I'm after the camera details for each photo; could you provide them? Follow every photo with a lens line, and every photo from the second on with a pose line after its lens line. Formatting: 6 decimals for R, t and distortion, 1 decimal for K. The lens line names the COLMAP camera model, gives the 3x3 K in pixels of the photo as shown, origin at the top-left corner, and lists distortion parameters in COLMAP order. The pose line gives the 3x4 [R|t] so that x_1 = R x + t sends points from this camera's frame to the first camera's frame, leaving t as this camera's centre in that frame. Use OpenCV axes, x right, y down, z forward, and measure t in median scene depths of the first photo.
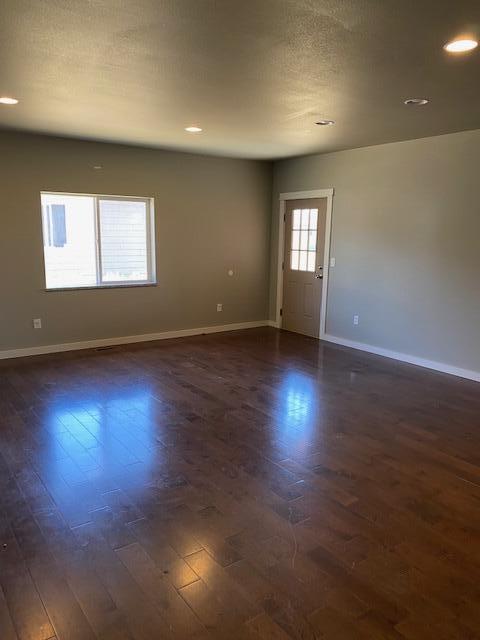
lens RADIAL K [[503.7, 0, 245.1], [0, 503.7, 320.9], [0, 0, 1]] dist [0.070071, -0.099892]
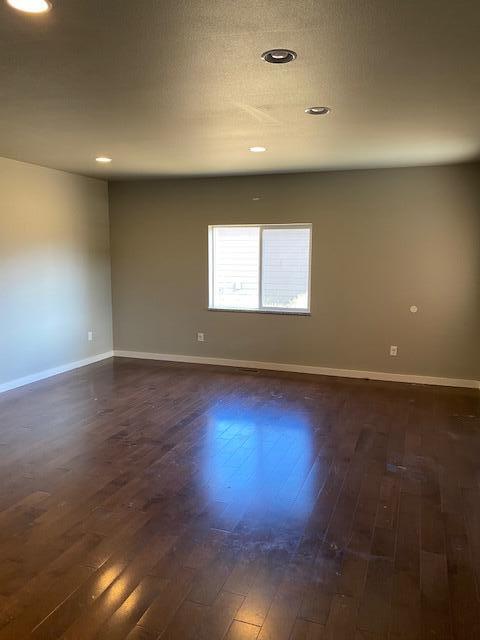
lens RADIAL K [[503.7, 0, 245.1], [0, 503.7, 320.9], [0, 0, 1]] dist [0.070071, -0.099892]
pose [[0.549661, 0.096078, -0.829844, 0.577176], [-0.144338, 0.989347, 0.018940, -0.065042], [0.822824, 0.109368, 0.557673, 0.406392]]
